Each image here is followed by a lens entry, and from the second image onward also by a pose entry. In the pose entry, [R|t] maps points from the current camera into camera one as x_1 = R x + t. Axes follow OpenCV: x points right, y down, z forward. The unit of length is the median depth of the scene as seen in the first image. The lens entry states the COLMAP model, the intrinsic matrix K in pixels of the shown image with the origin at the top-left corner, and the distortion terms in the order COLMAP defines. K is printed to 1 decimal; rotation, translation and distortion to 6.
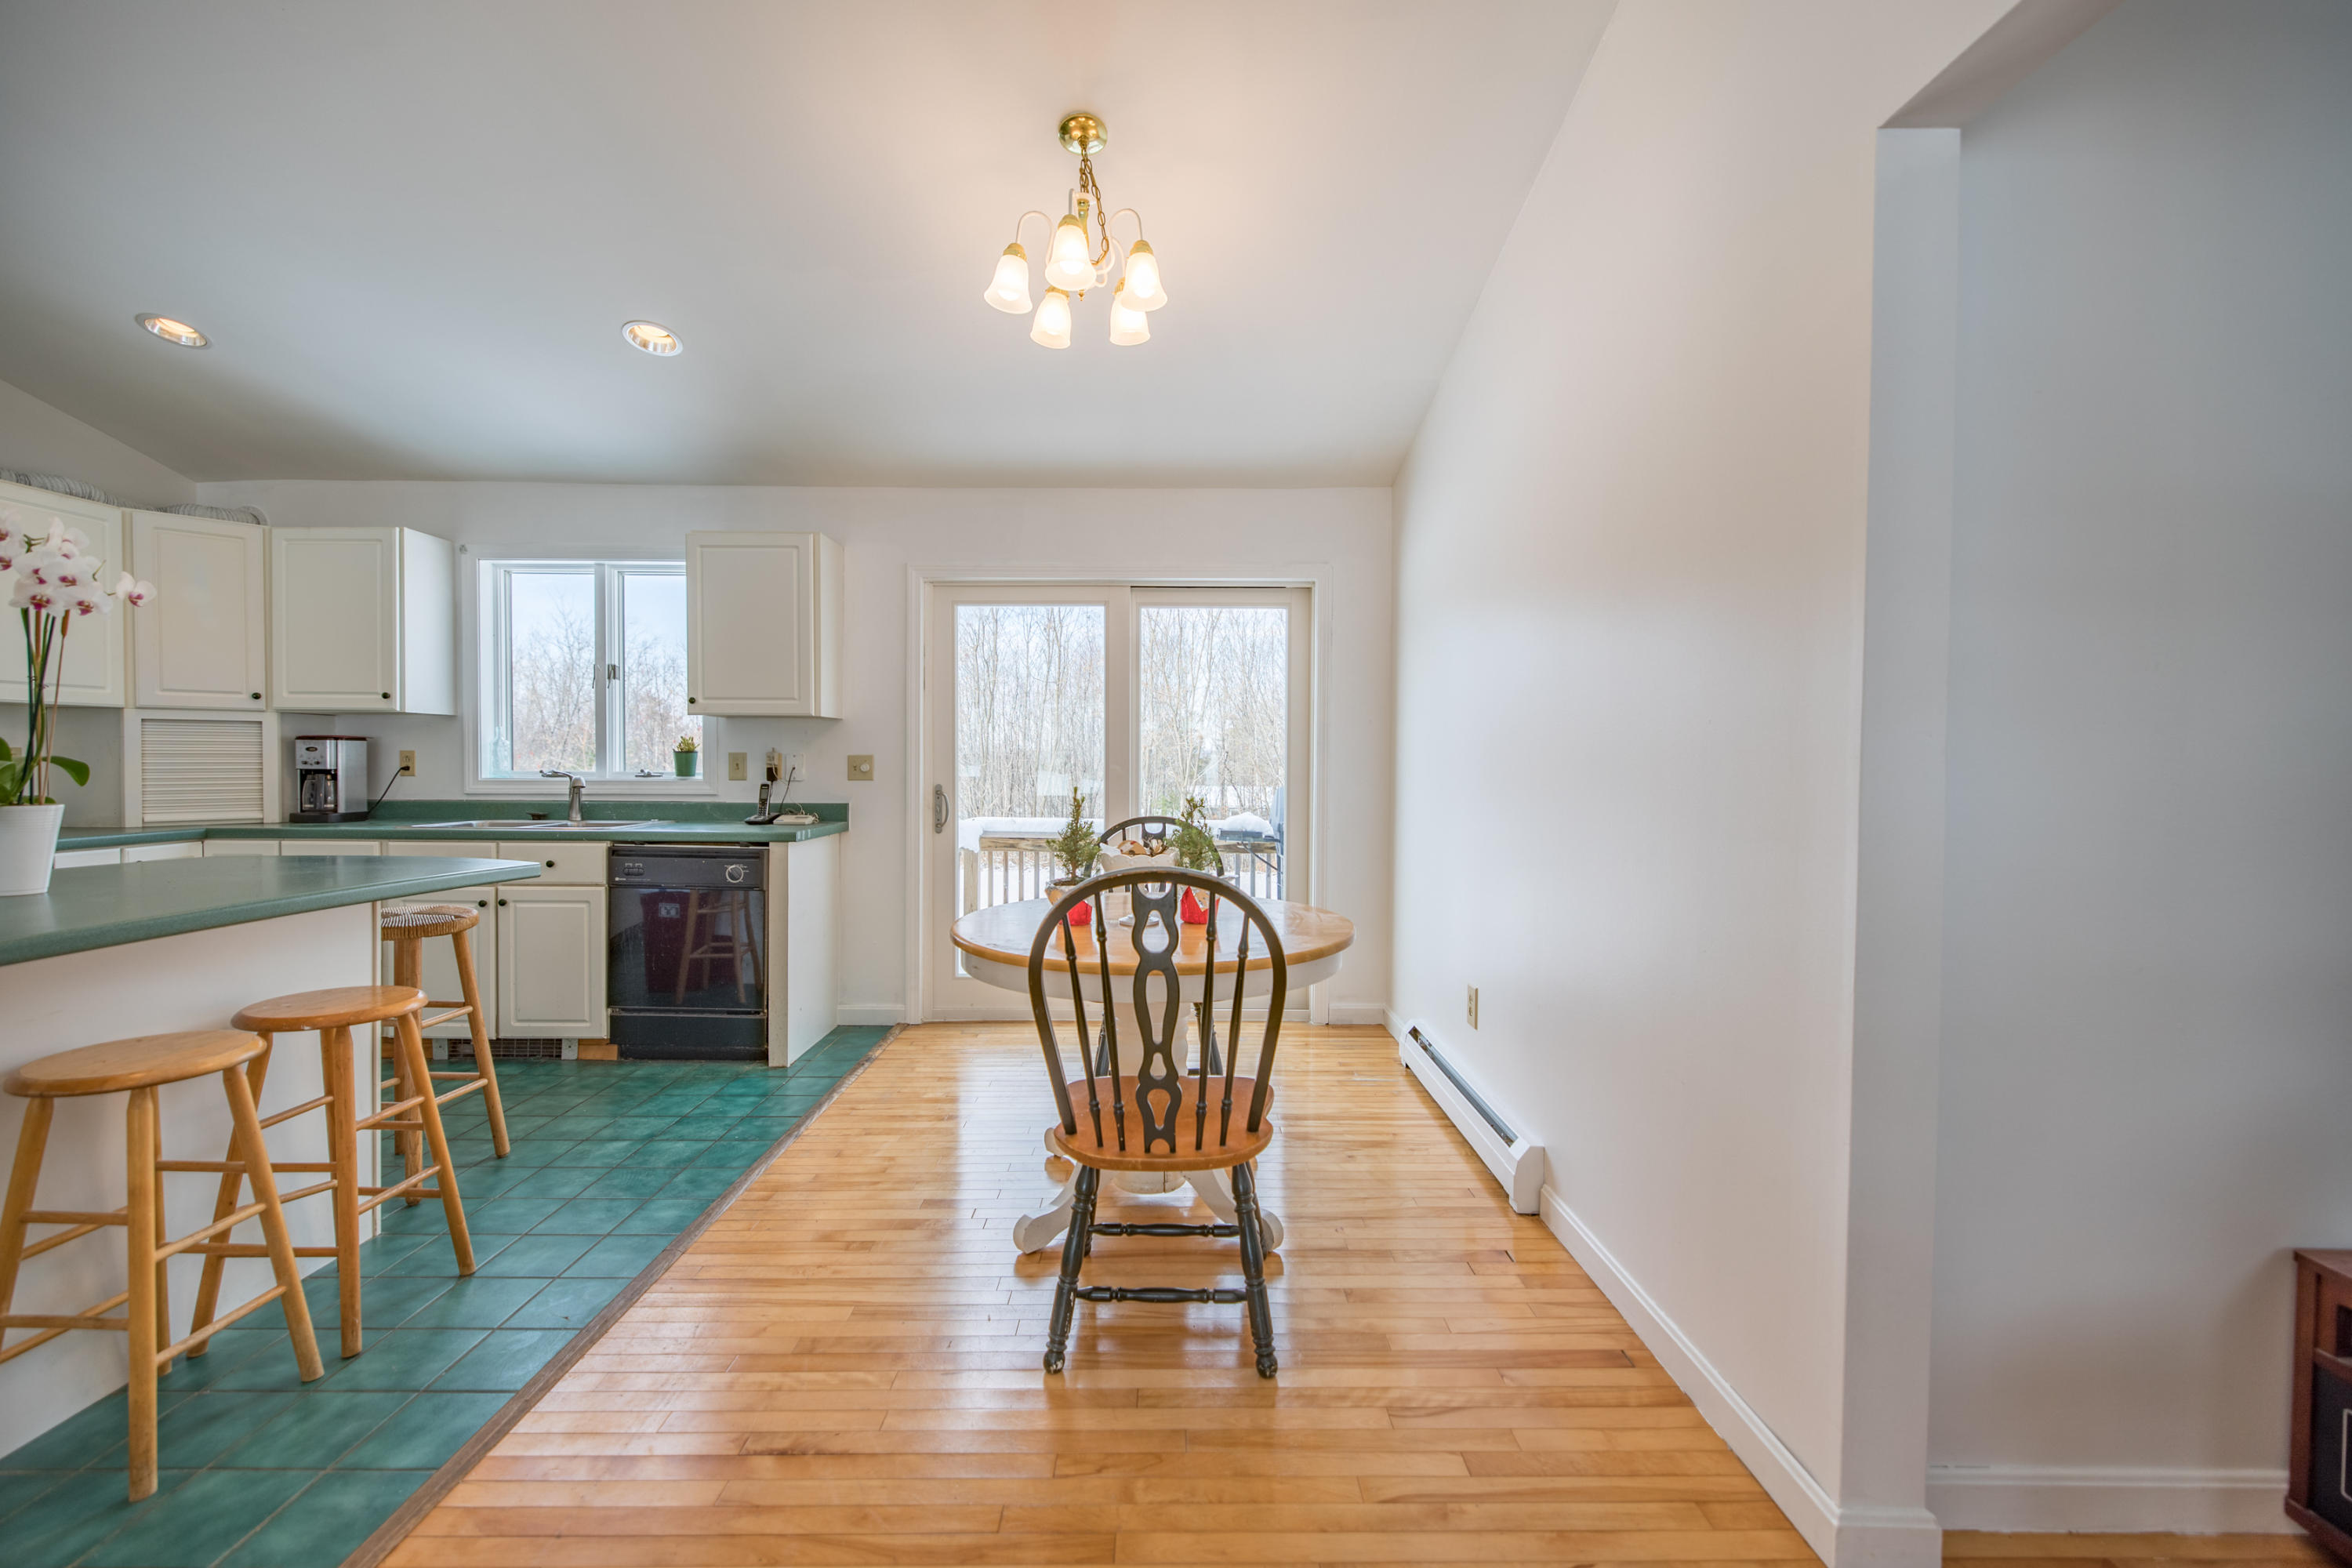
lens RADIAL K [[986.0, 0, 1174.1], [0, 986.0, 780.1], [0, 0, 1]] dist [0.001695, -0.000086]
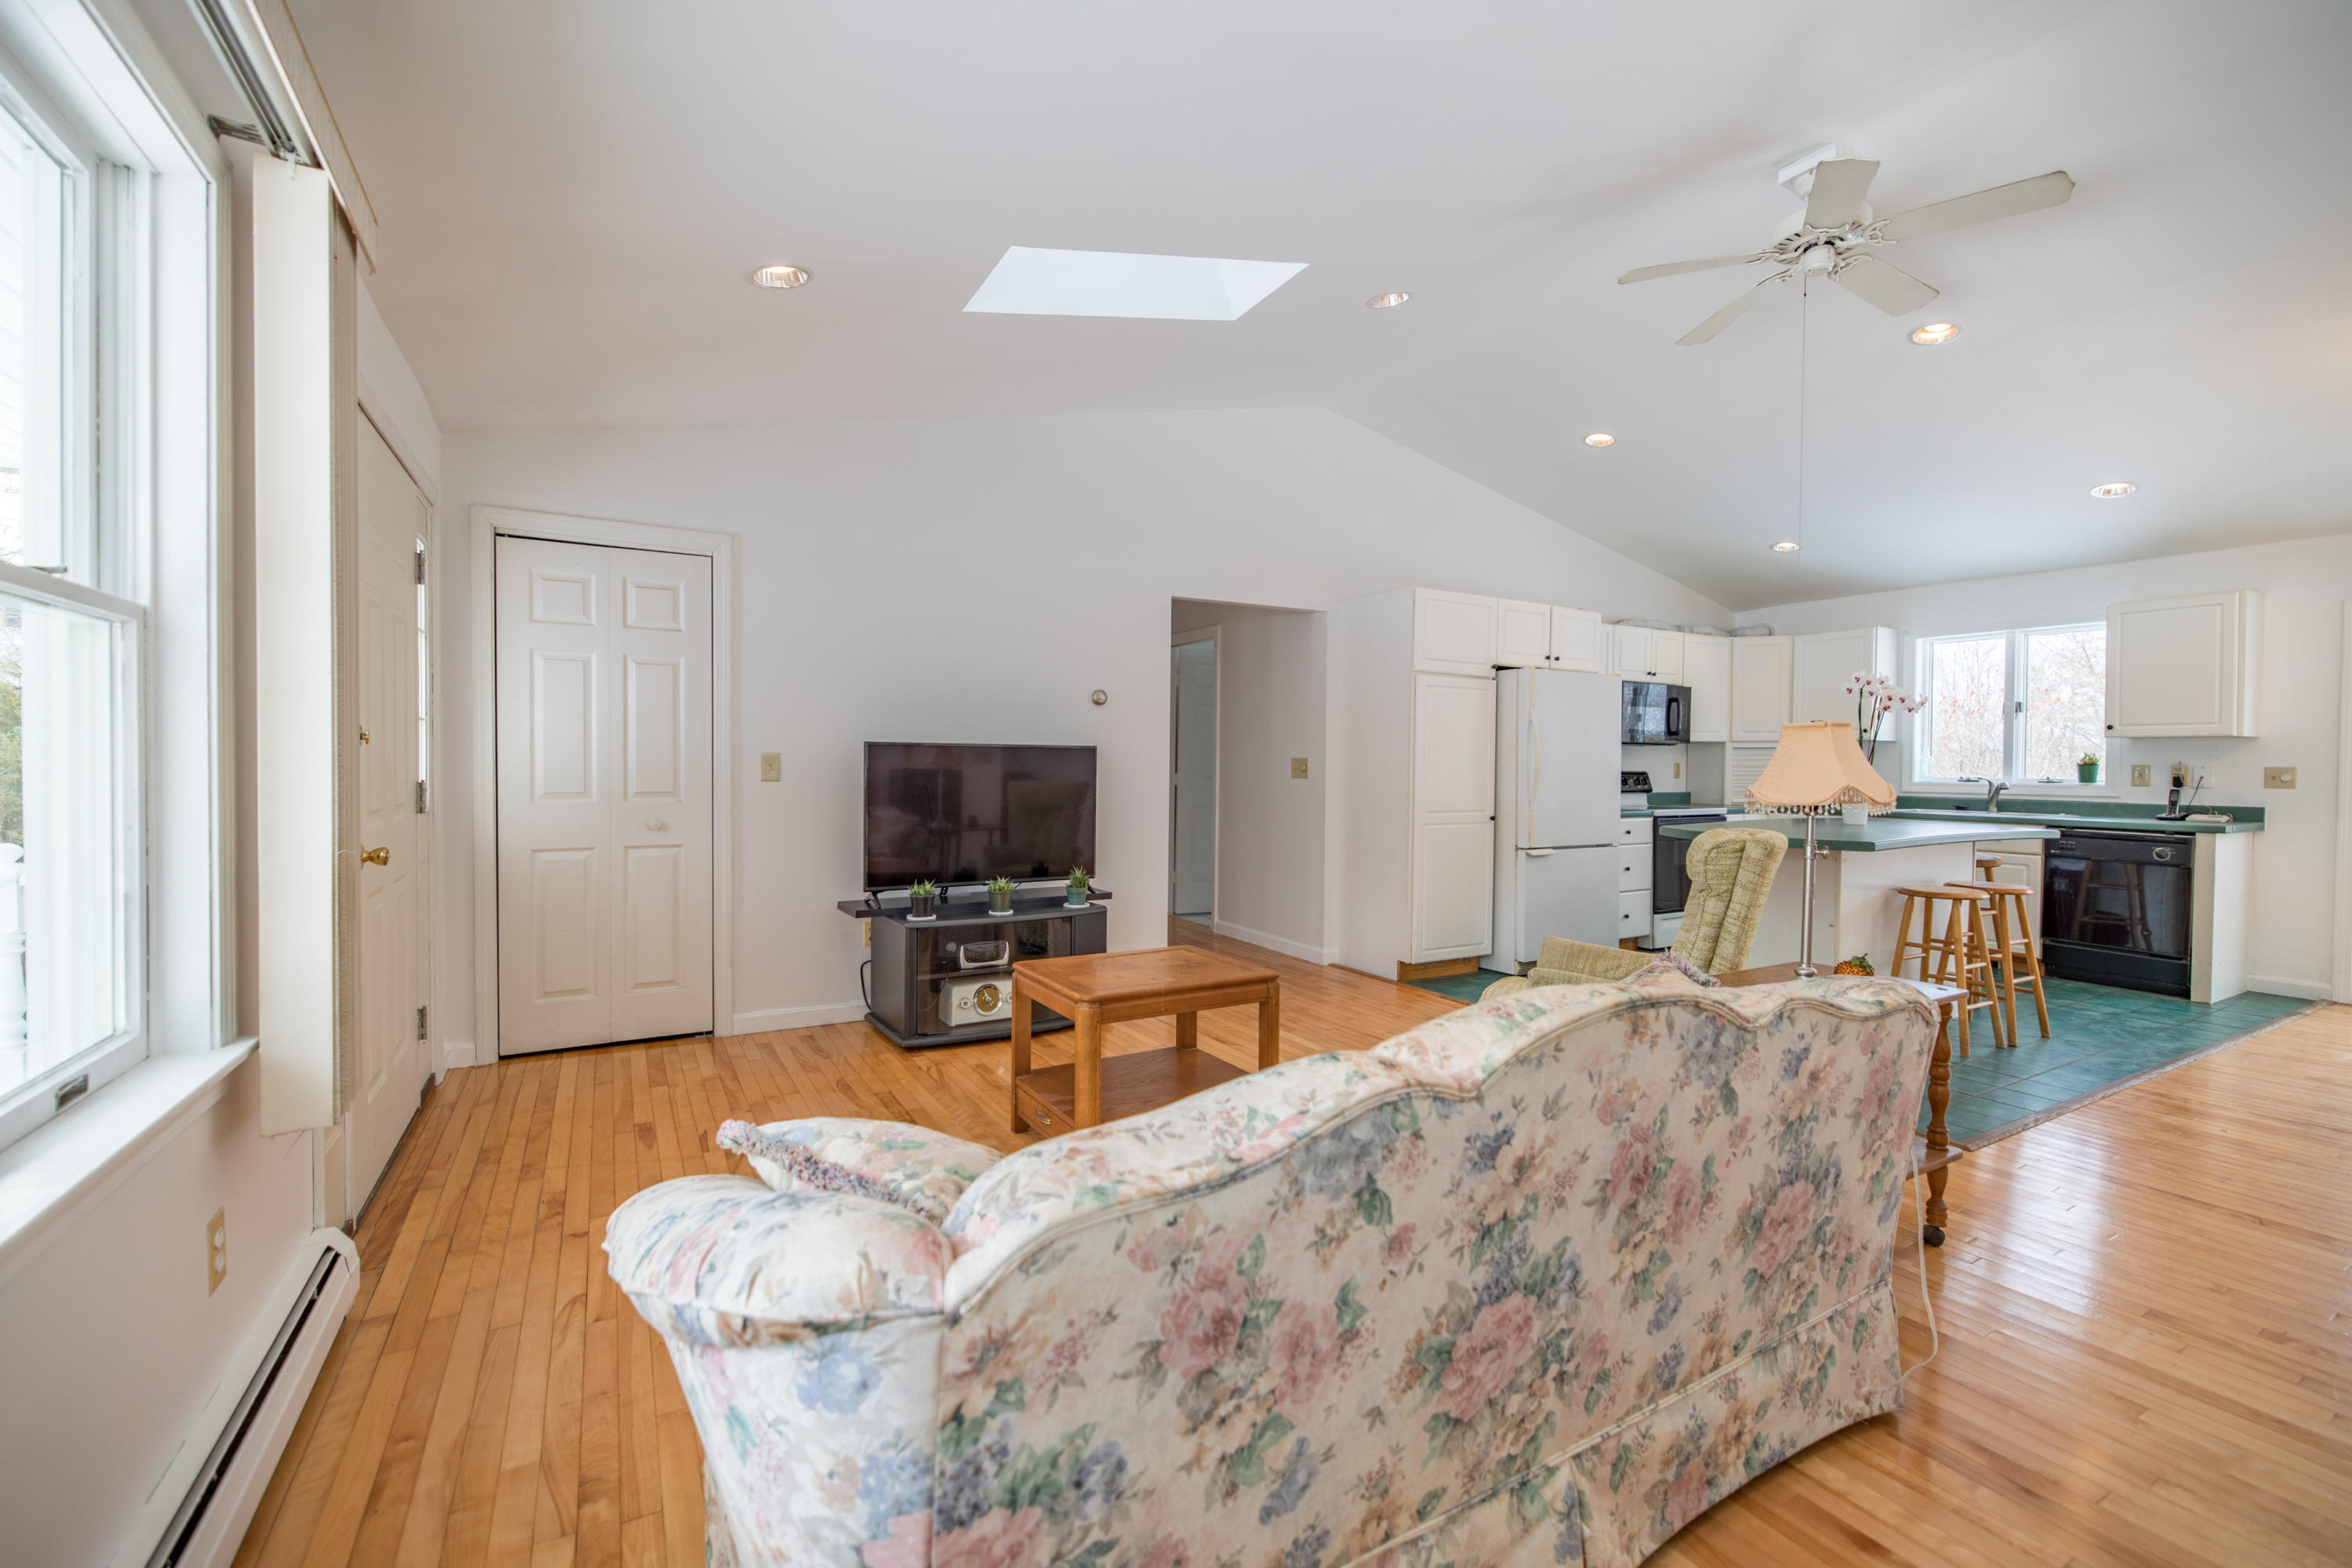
lens RADIAL K [[986.0, 0, 1164.5], [0, 986.0, 779.5], [0, 0, 1]] dist [0.001695, -0.000086]
pose [[0.494958, 0.013152, -0.868817, 0.051039], [-0.020715, 0.999780, 0.003333, 0.013839], [0.868670, 0.016348, 0.495121, -0.775676]]
